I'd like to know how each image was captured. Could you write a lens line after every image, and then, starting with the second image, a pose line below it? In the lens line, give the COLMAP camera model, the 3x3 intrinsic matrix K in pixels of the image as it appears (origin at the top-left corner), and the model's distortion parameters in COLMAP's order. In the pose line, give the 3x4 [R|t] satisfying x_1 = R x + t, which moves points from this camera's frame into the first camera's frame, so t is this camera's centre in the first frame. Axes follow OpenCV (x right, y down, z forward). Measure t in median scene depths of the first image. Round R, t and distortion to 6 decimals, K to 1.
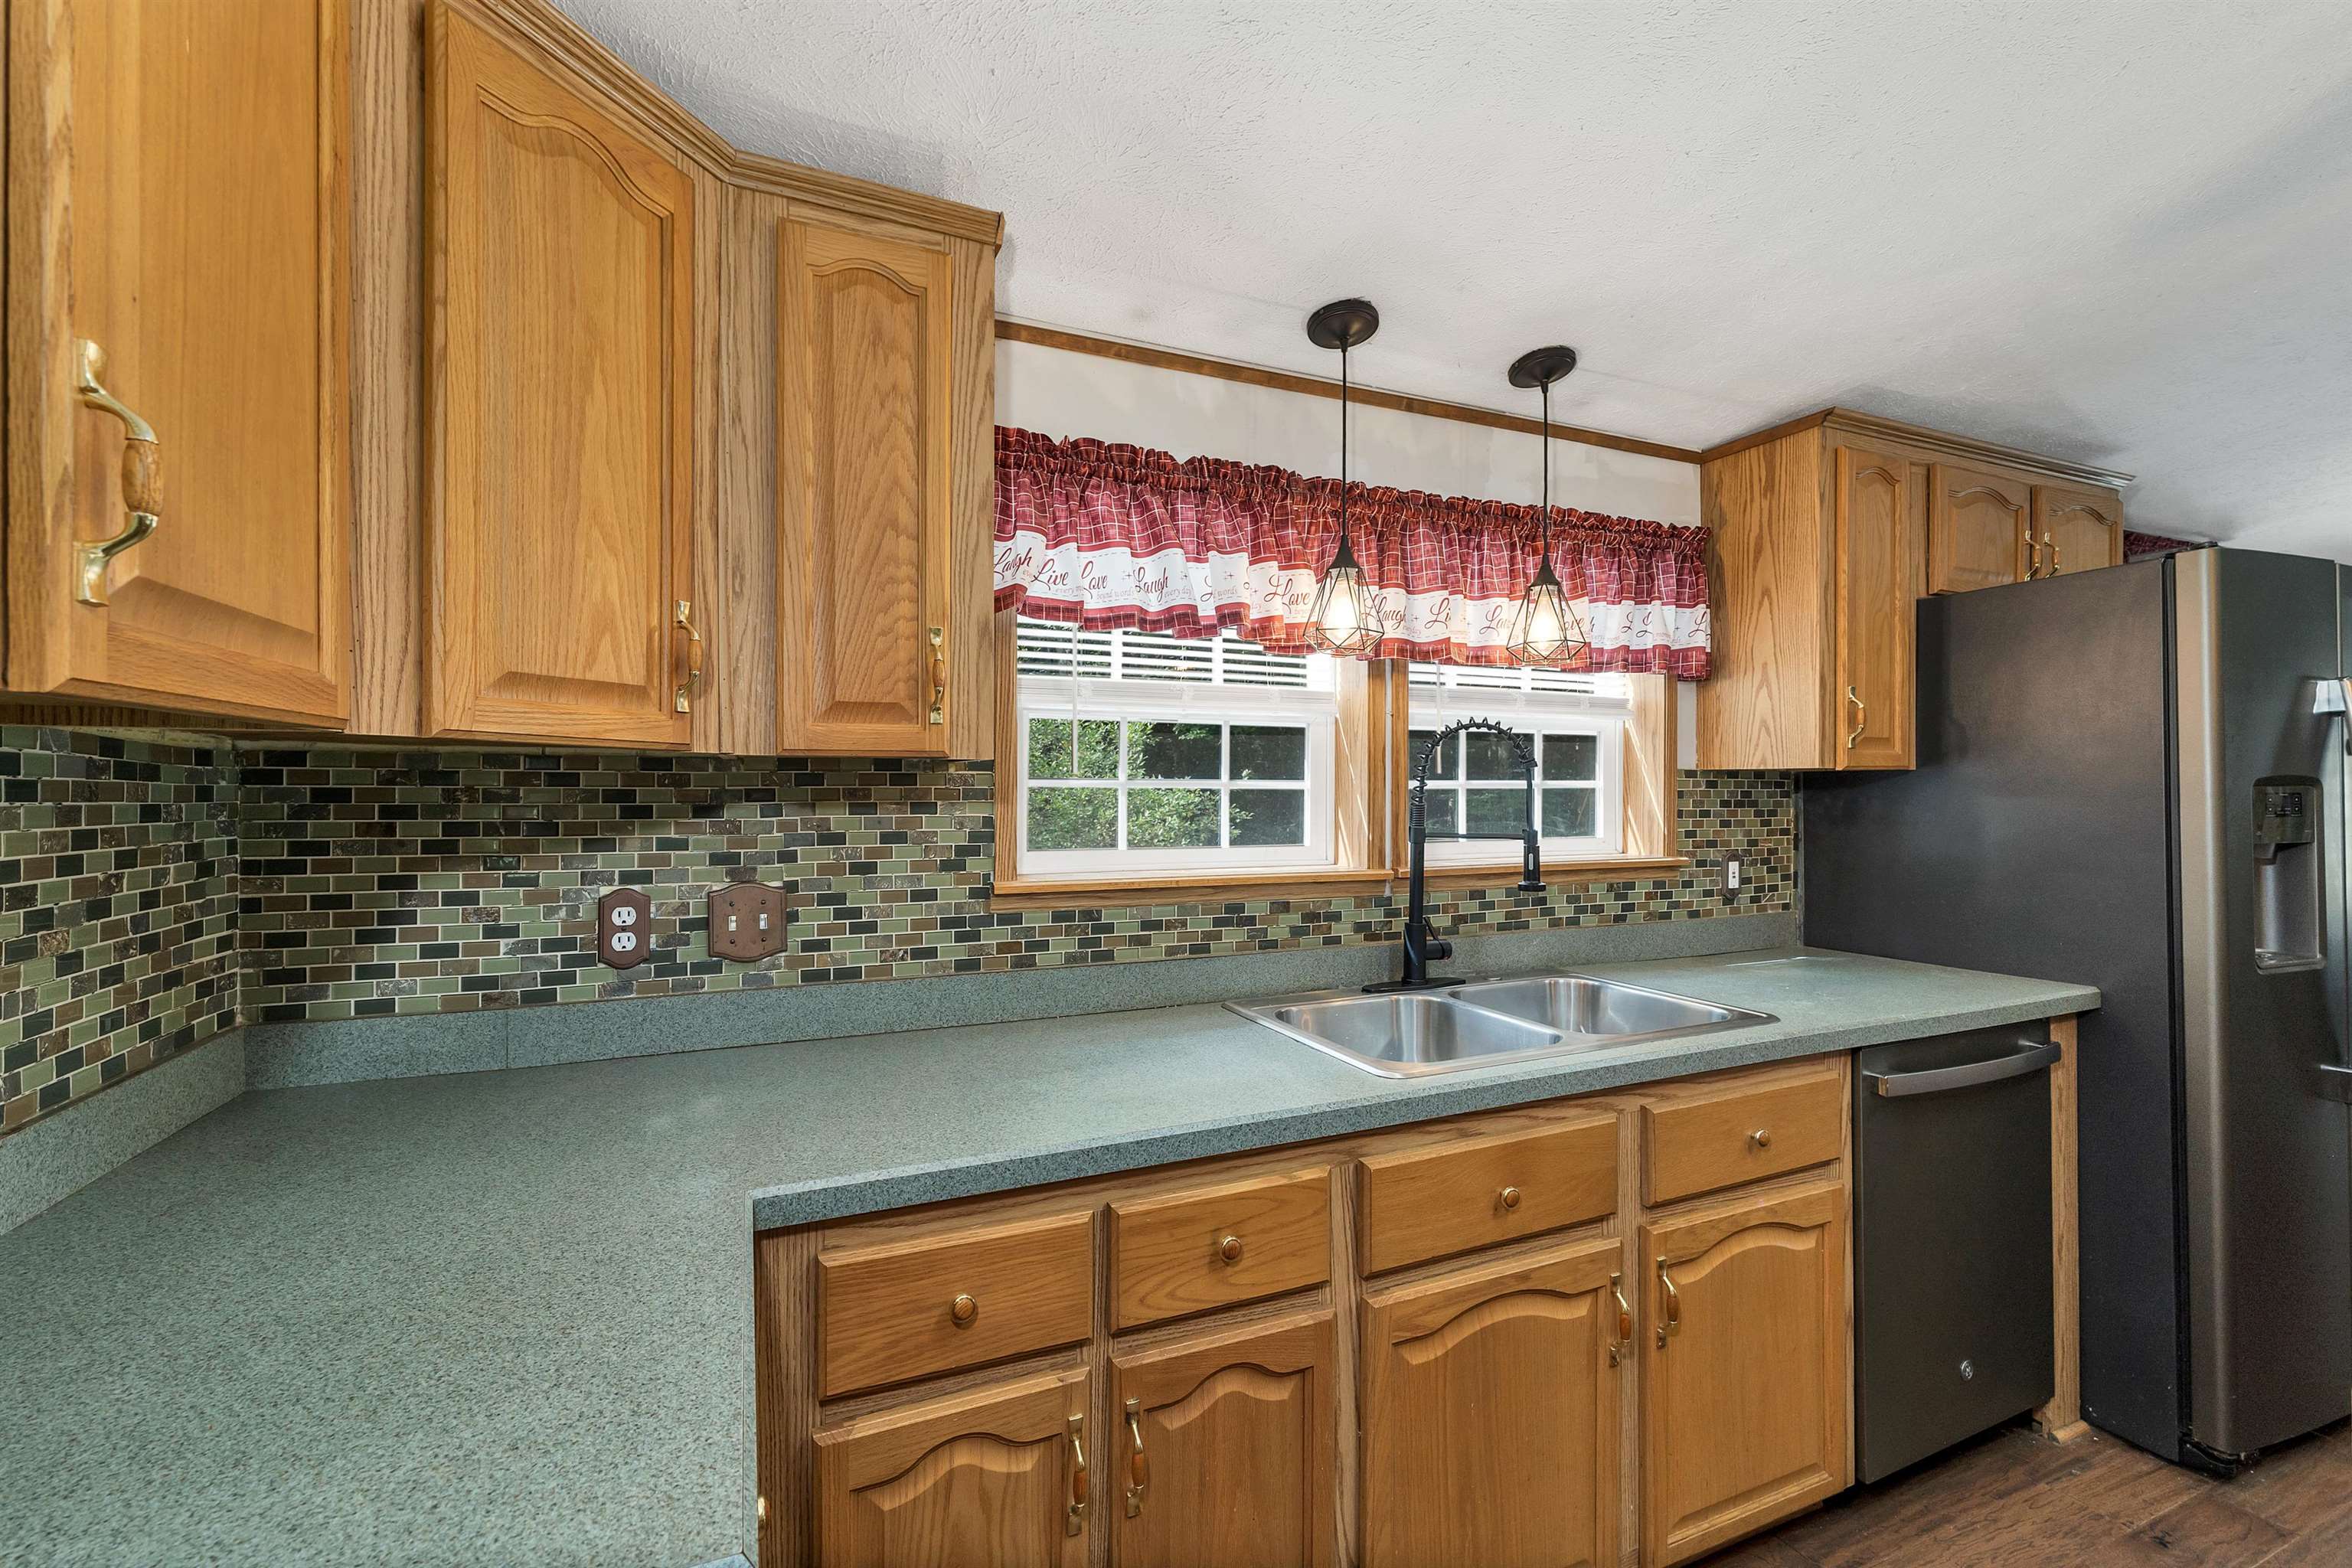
lens RADIAL K [[994.0, 0, 1175.1], [0, 994.0, 784.0], [0, 0, 1]] dist [0.003806, -0.000299]
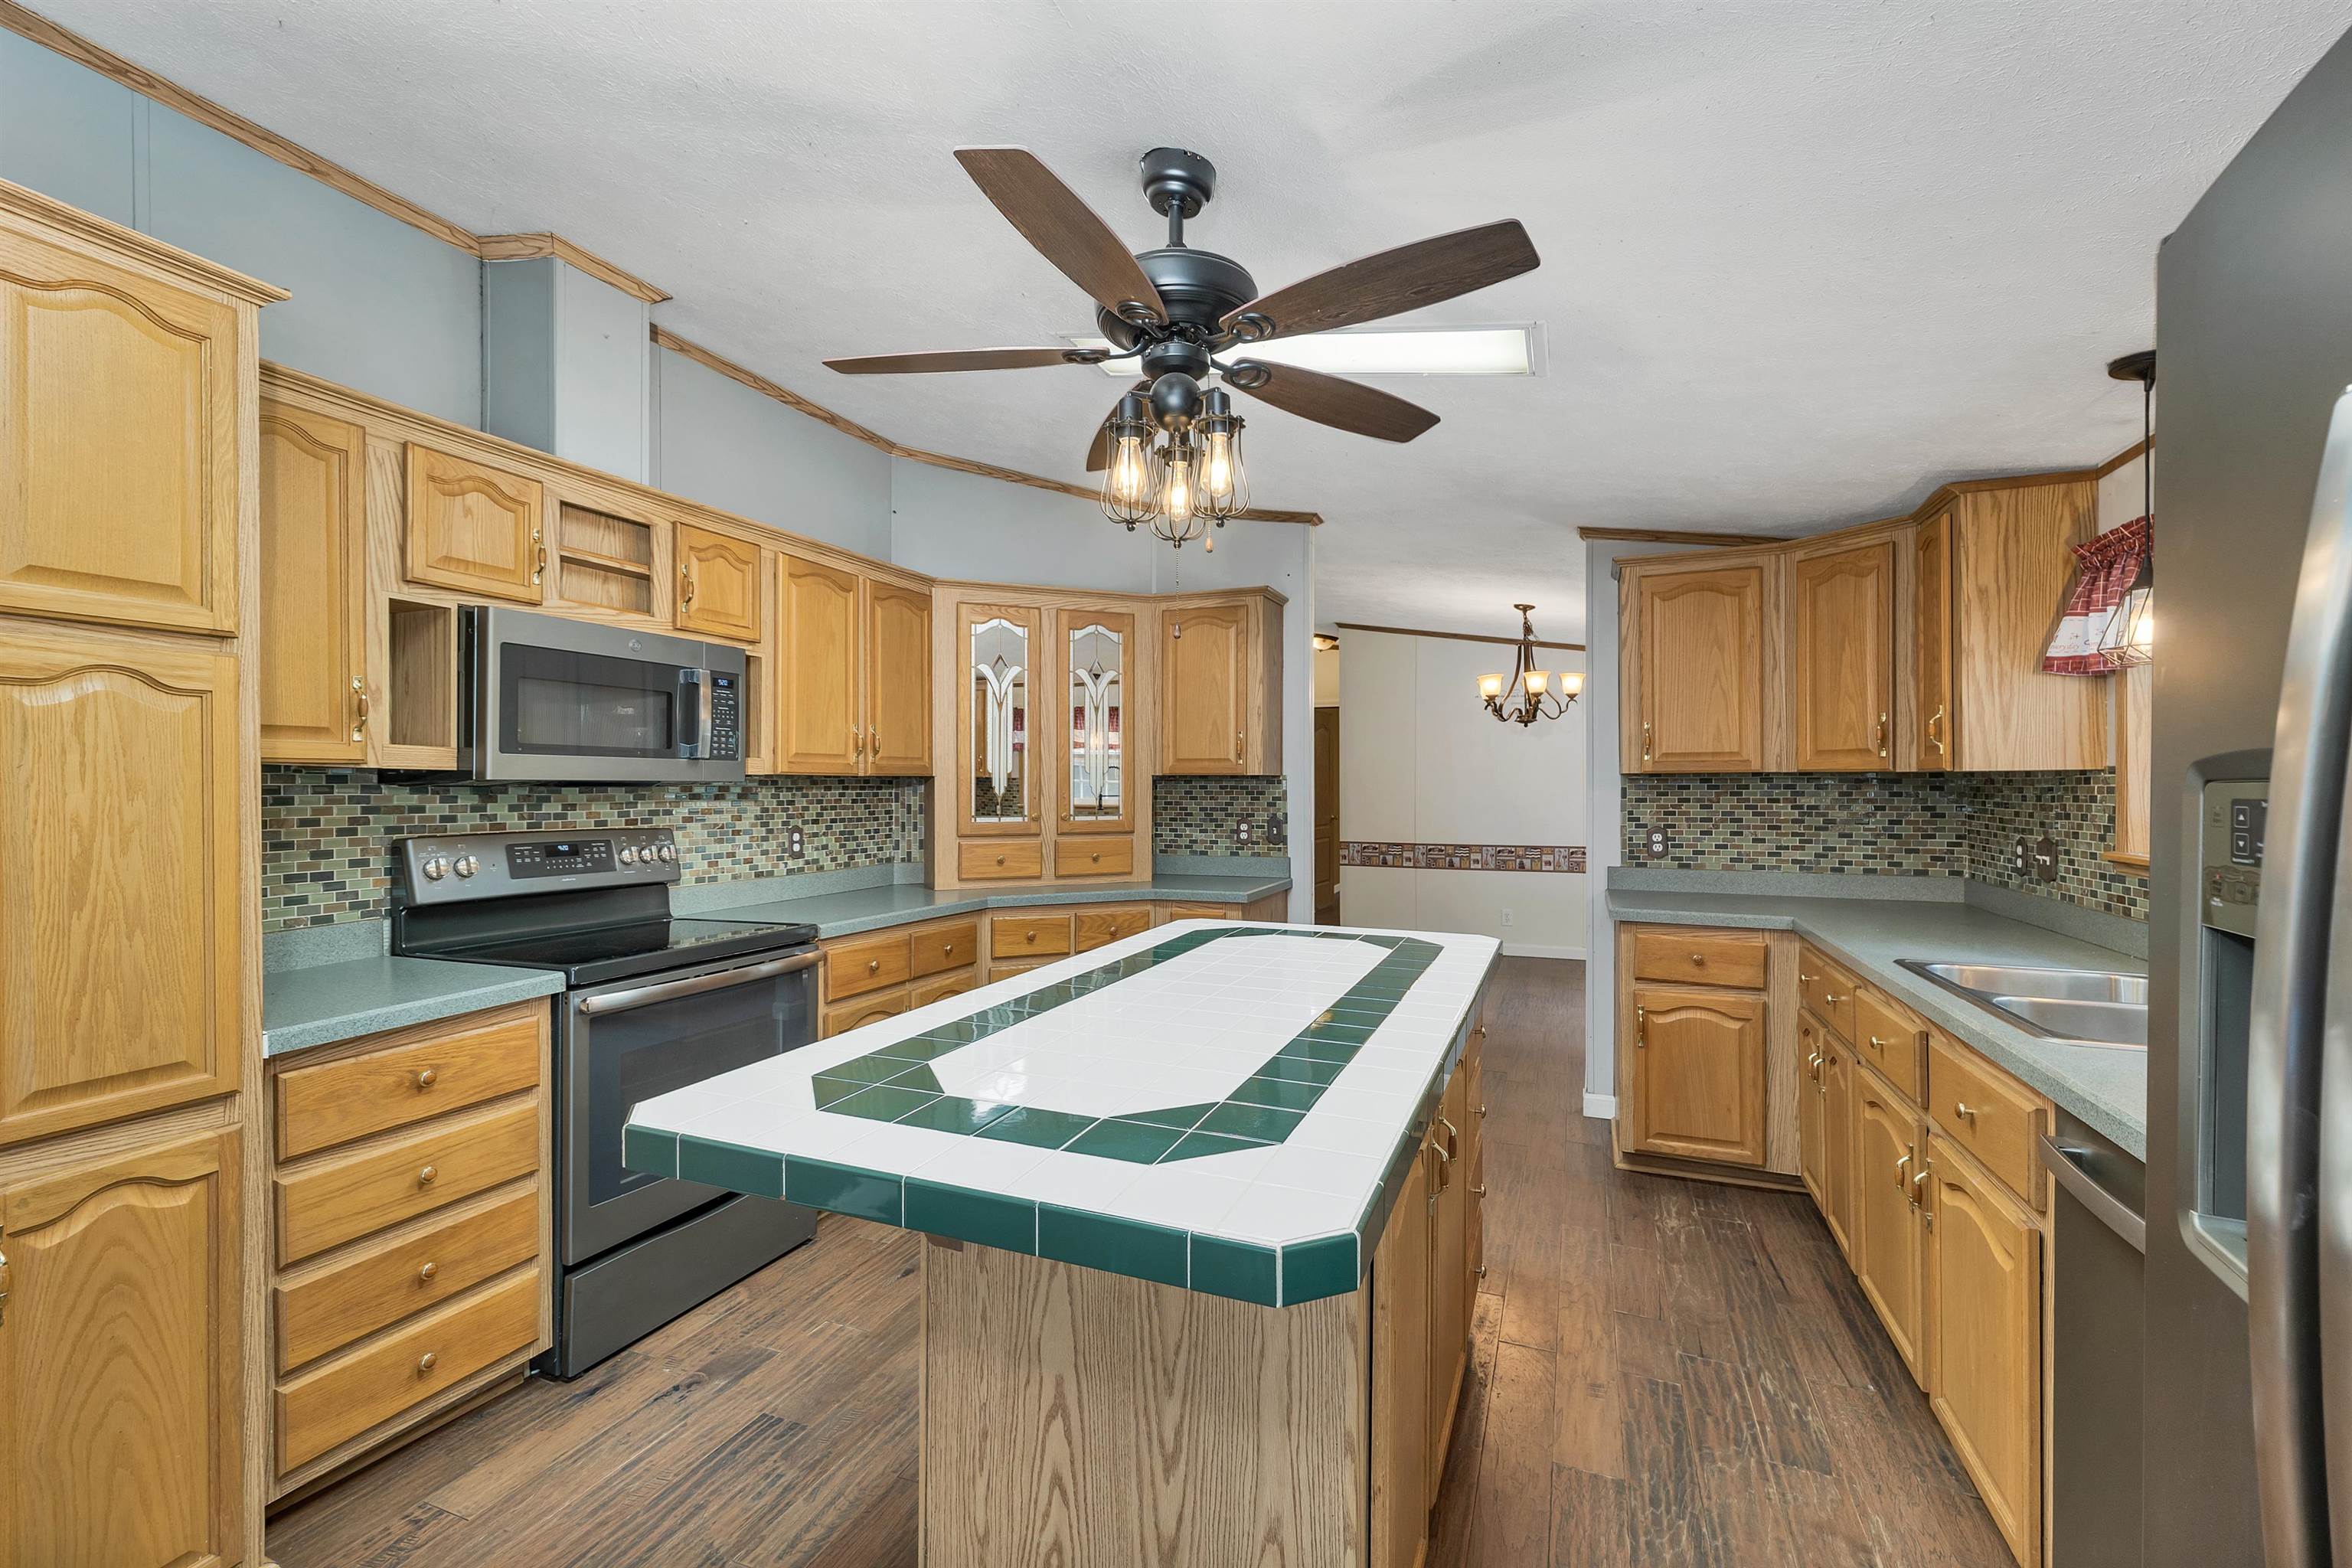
lens RADIAL K [[994.0, 0, 1208.9], [0, 994.0, 779.6], [0, 0, 1]] dist [0.003806, -0.000299]
pose [[-0.696451, -0.004137, -0.717593, 1.595187], [0.000832, 0.999978, -0.006573, 0.002341], [0.717604, -0.005174, -0.696432, 0.969203]]
